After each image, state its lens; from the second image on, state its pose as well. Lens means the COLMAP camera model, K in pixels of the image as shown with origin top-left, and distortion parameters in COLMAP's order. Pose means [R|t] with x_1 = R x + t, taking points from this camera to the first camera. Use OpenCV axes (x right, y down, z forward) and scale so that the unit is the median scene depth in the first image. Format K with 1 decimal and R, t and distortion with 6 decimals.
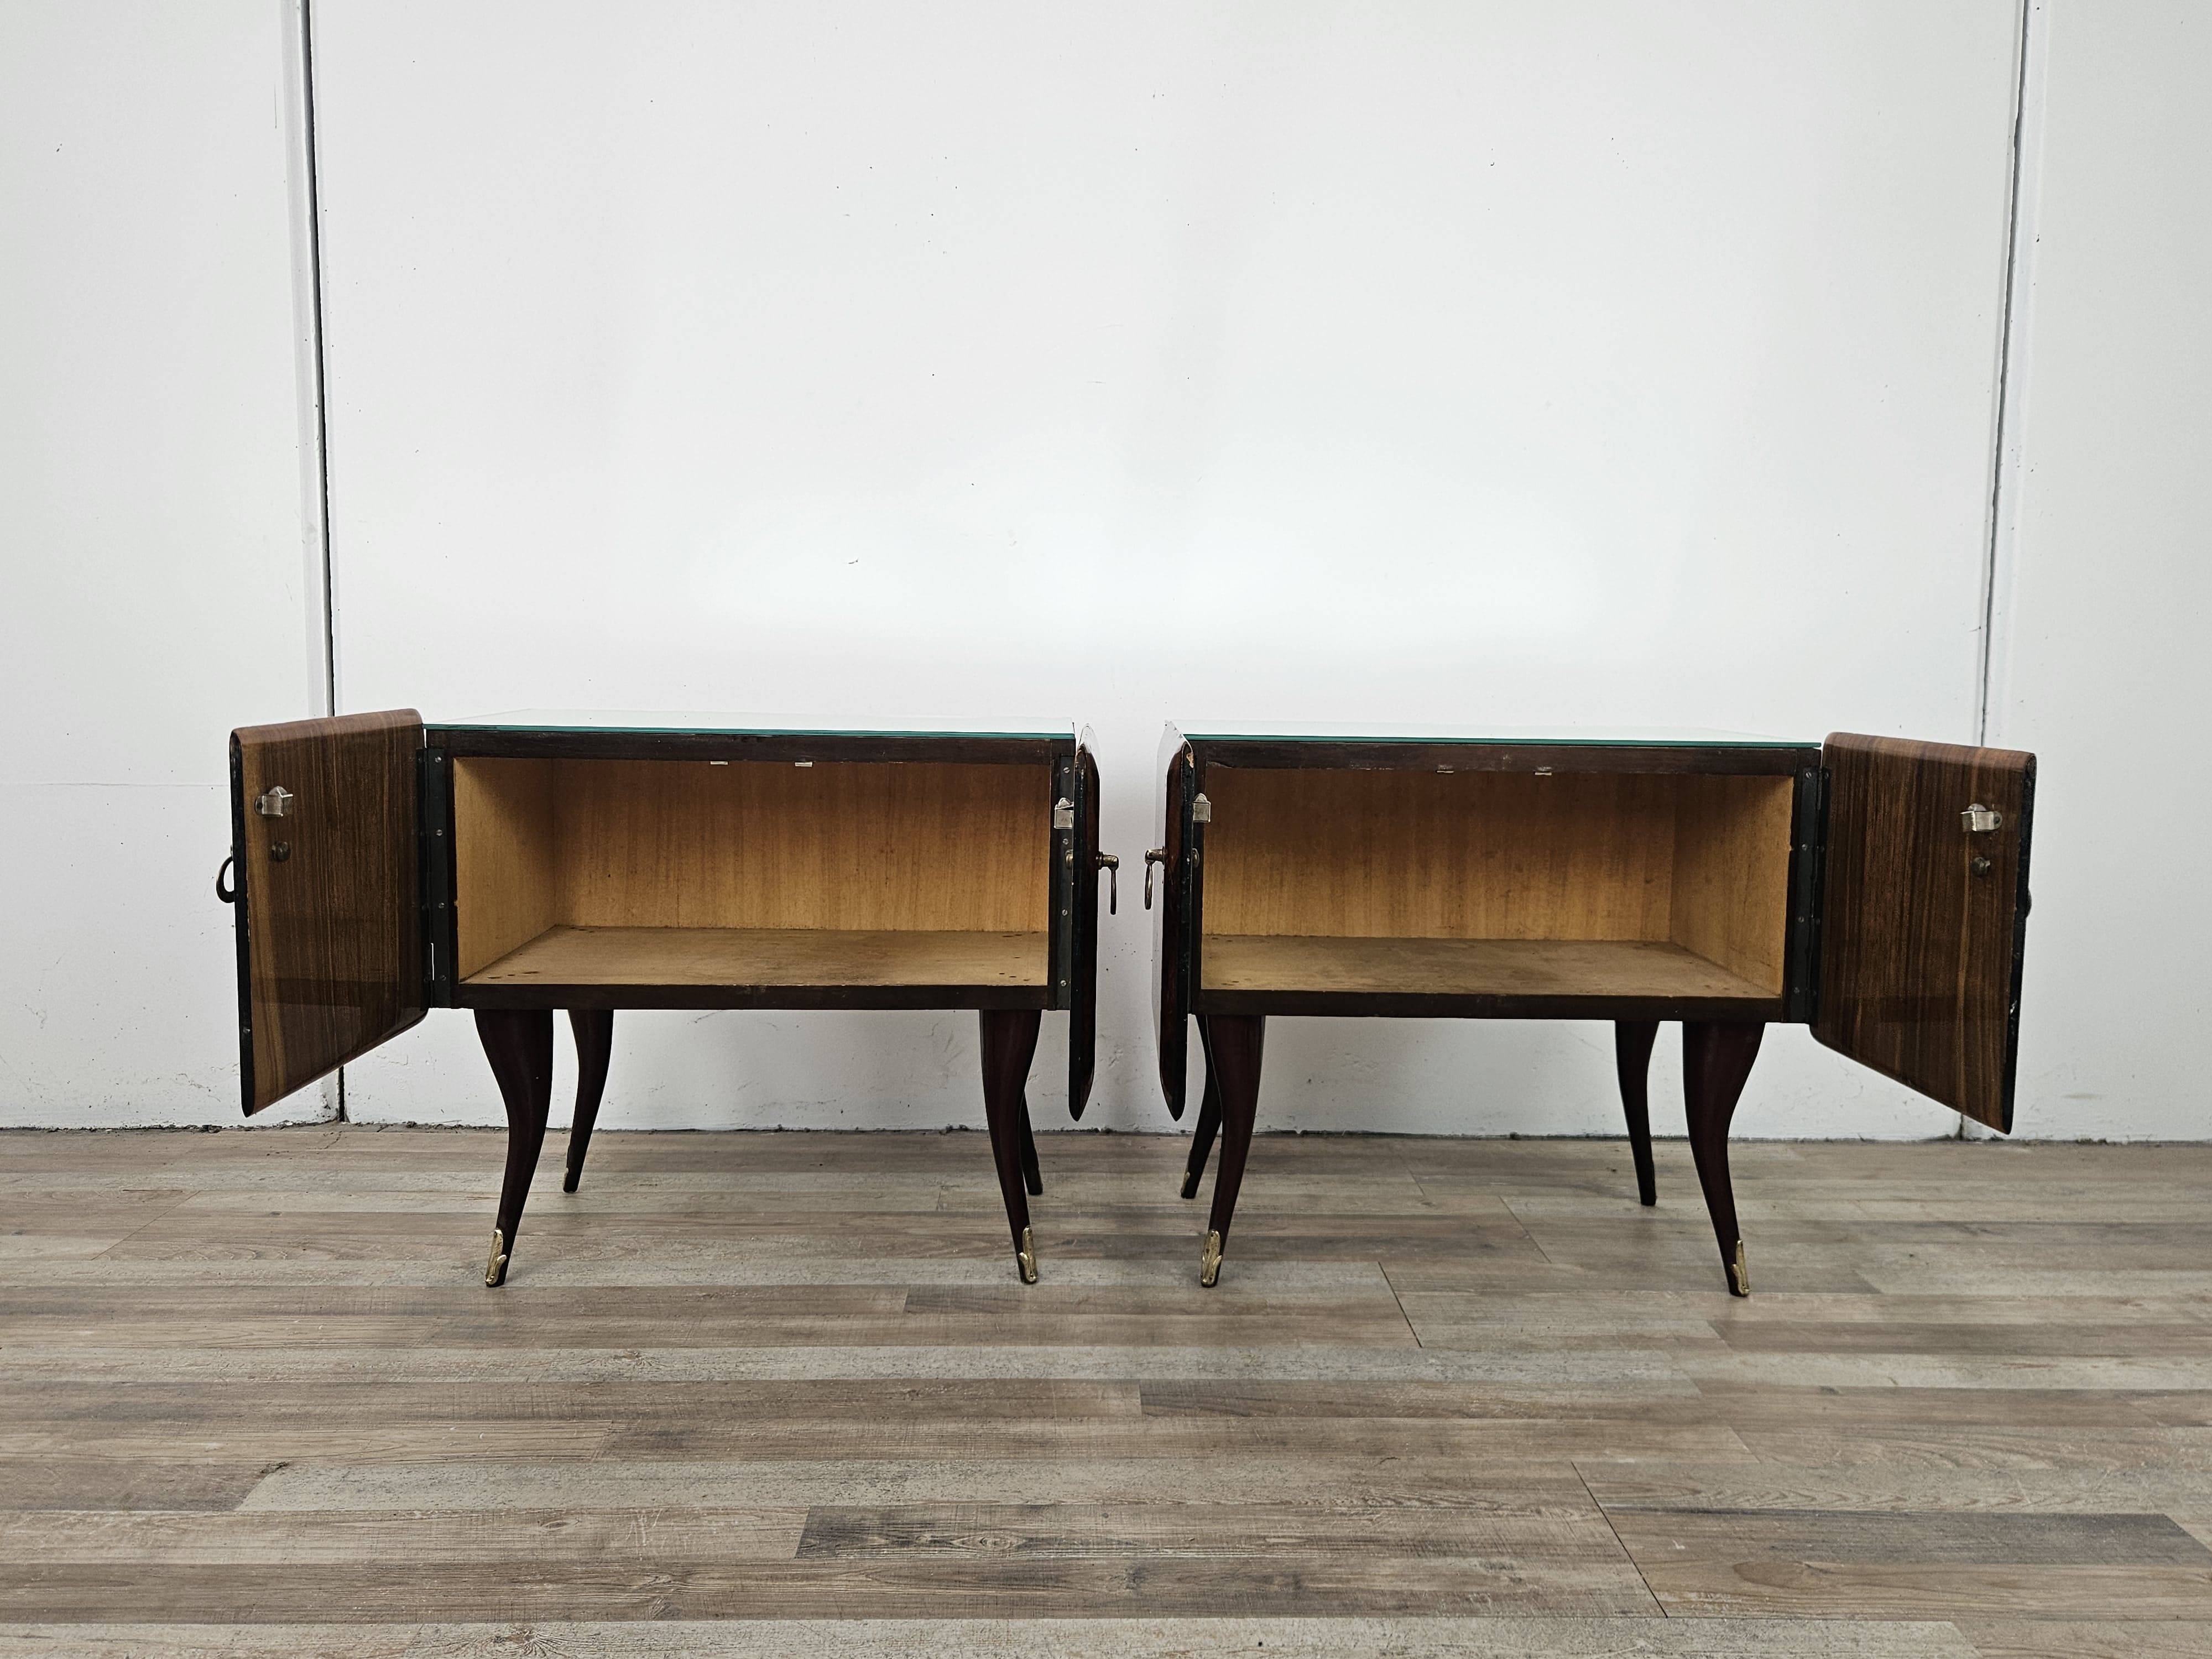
lens RADIAL K [[1643.2, 0, 1122.1], [0, 1643.2, 797.5], [0, 0, 1]] dist [0.062553, -0.062914]
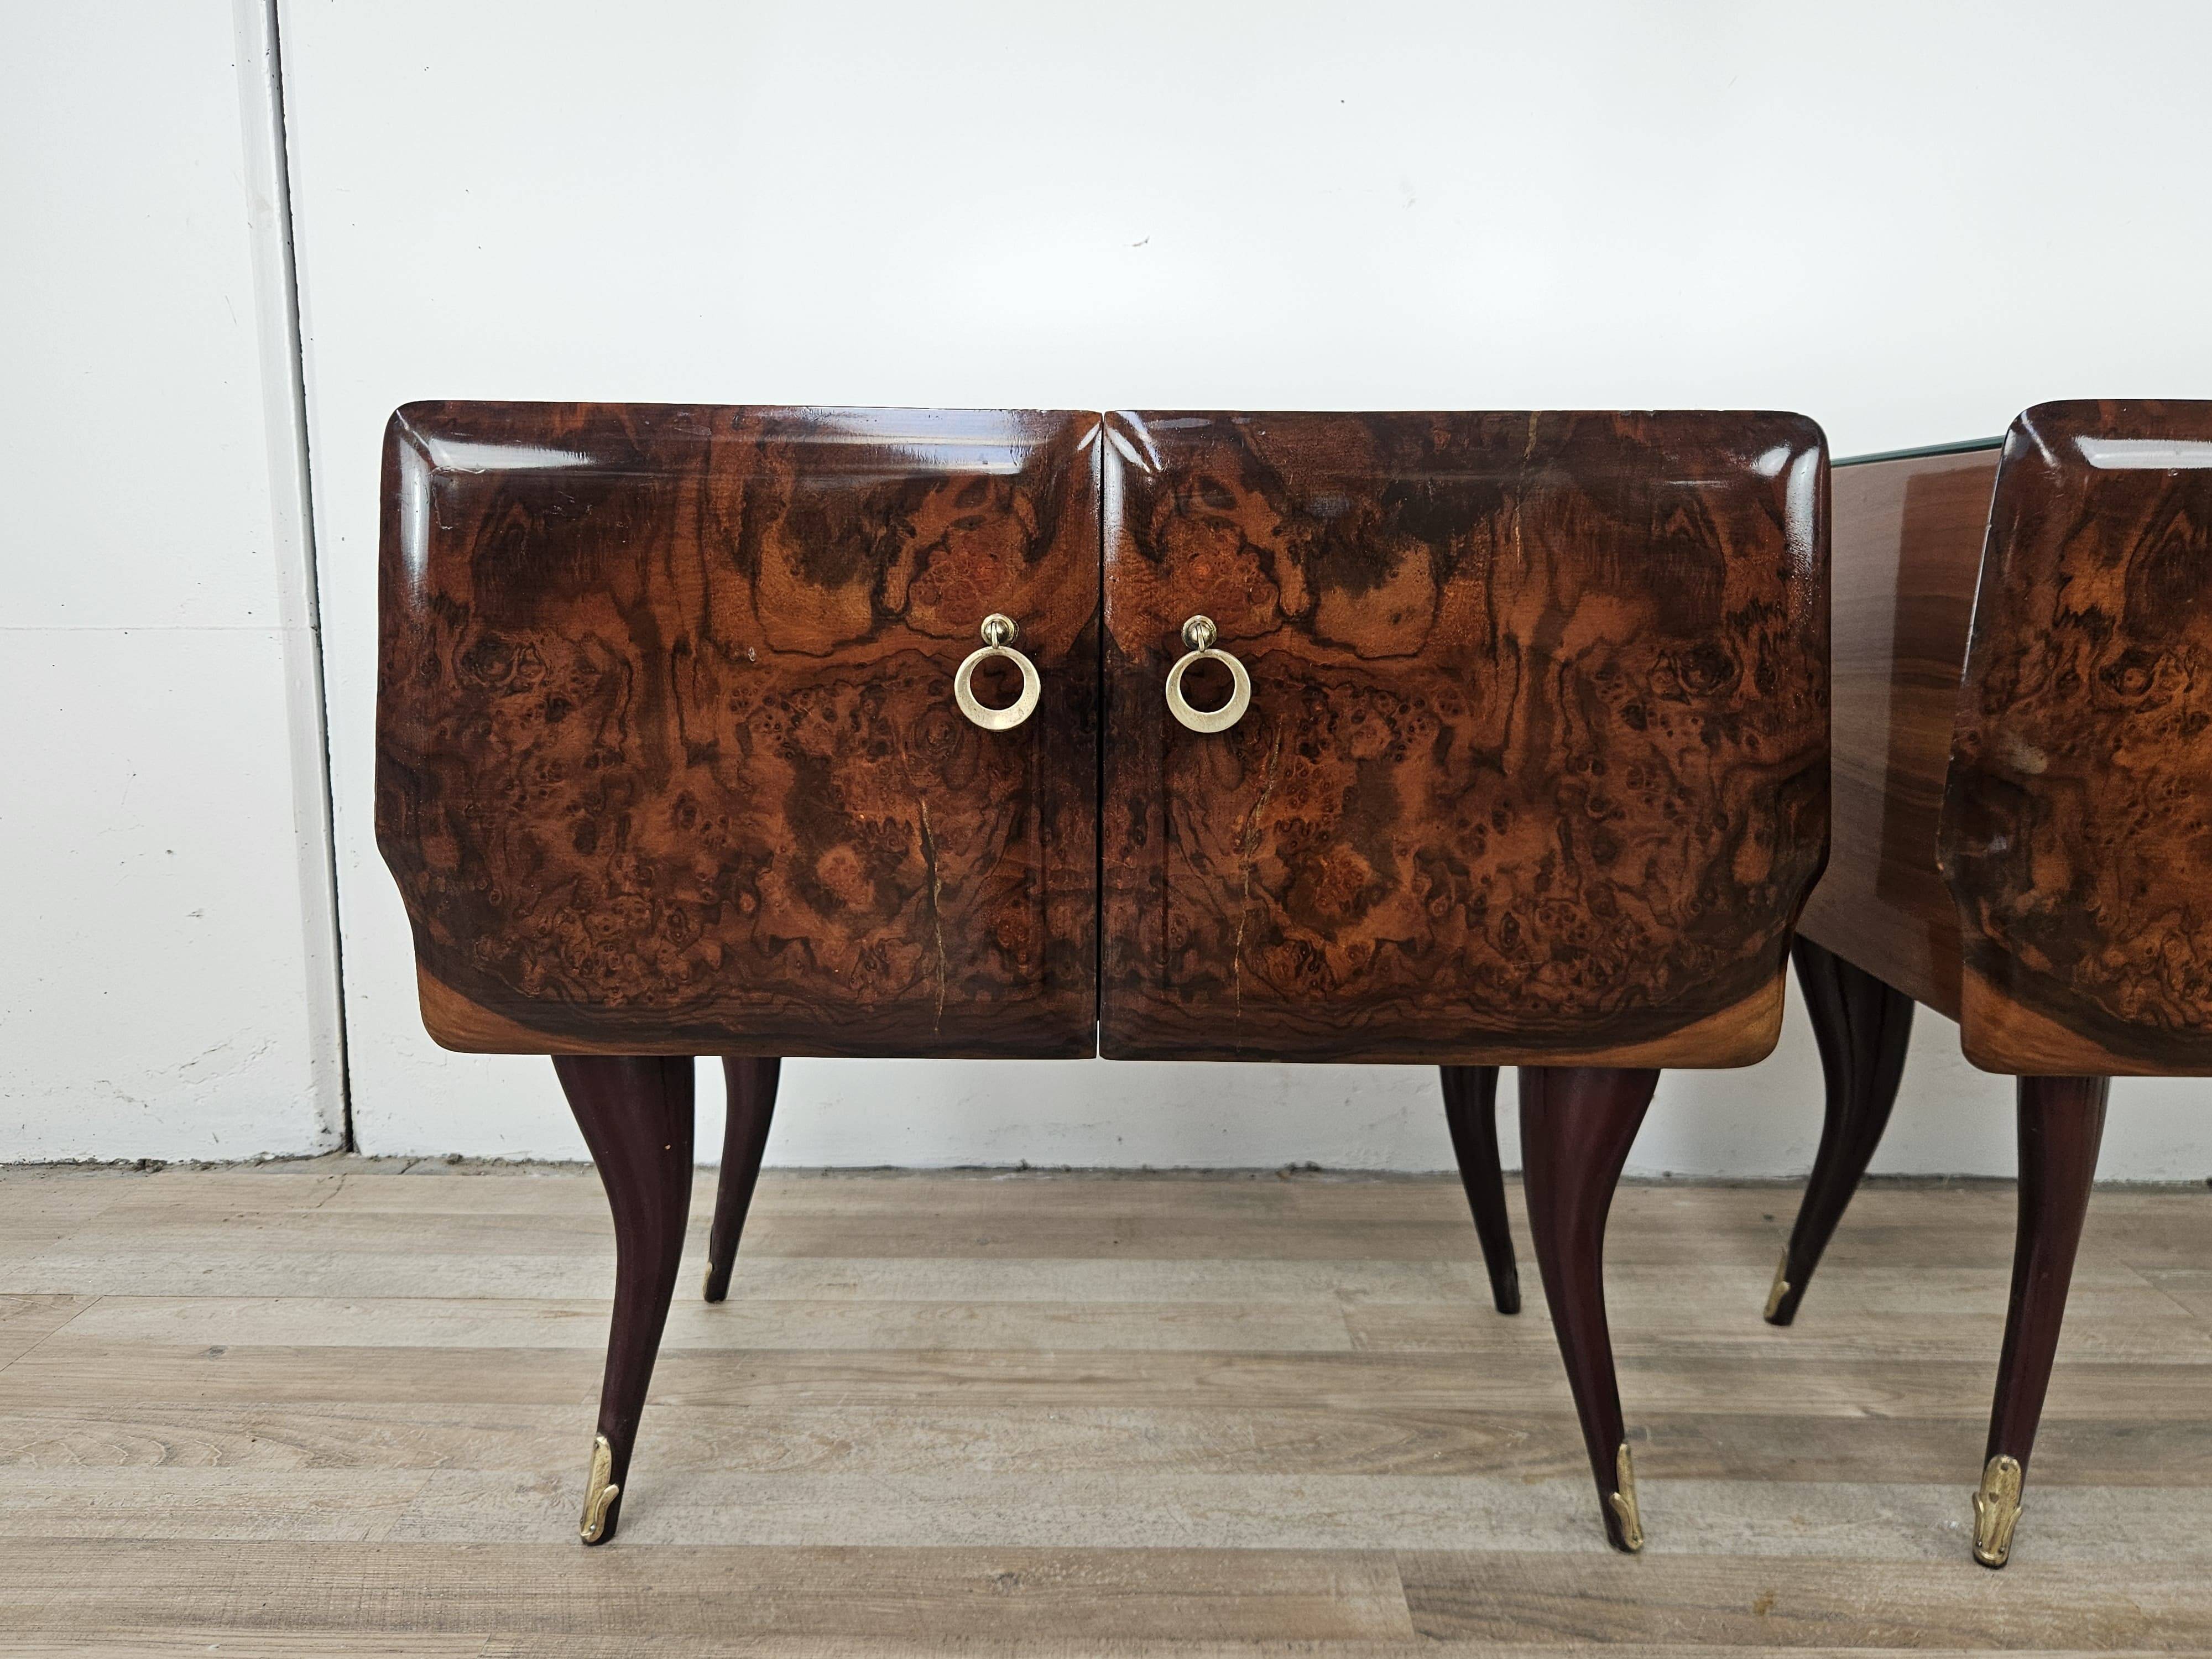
lens RADIAL K [[1654.7, 0, 1110.8], [0, 1654.7, 801.8], [0, 0, 1]] dist [0.052456, -0.055159]
pose [[0.998986, -0.006559, -0.044534, -0.192143], [0.008980, 0.998480, 0.054372, 0.035345], [0.044110, -0.054716, 0.997527, 0.497291]]
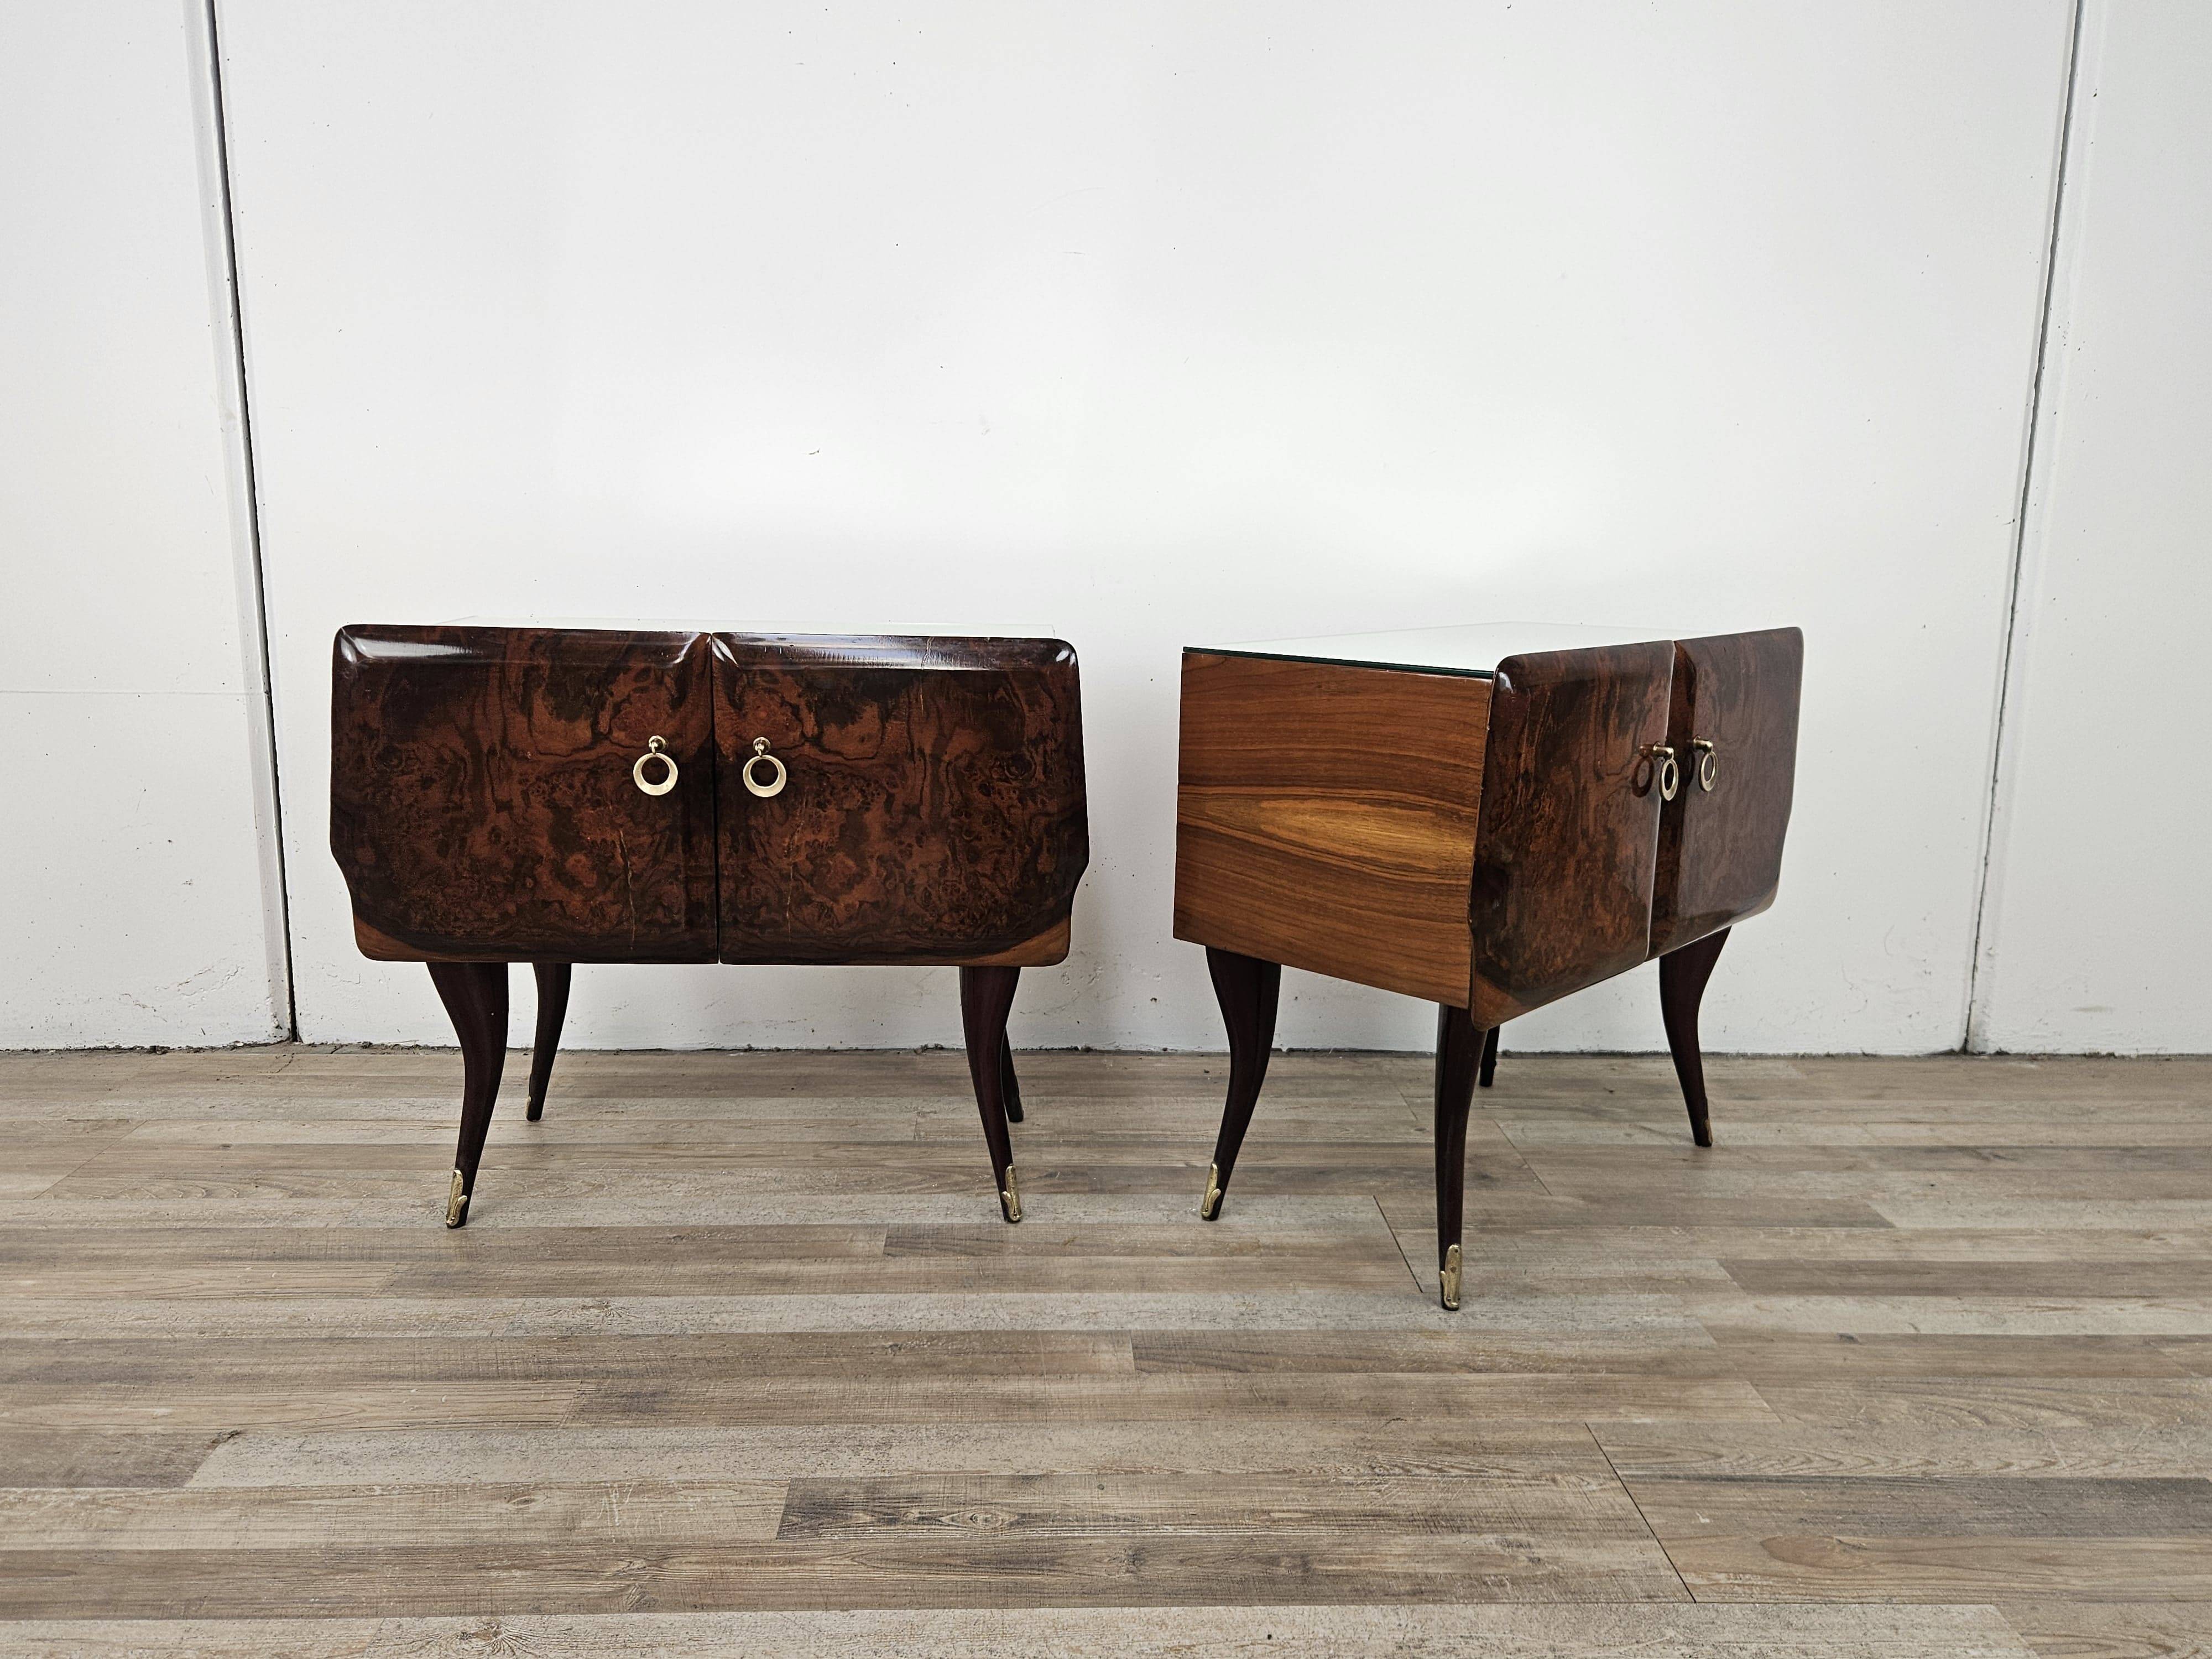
lens RADIAL K [[1643.2, 0, 1092.1], [0, 1643.2, 821.9], [0, 0, 1]] dist [0.062553, -0.062914]
pose [[0.999985, -0.002352, 0.004849, -0.014103], [0.001893, 0.995701, 0.092611, -0.027162], [-0.005046, -0.092600, 0.995691, 0.064749]]
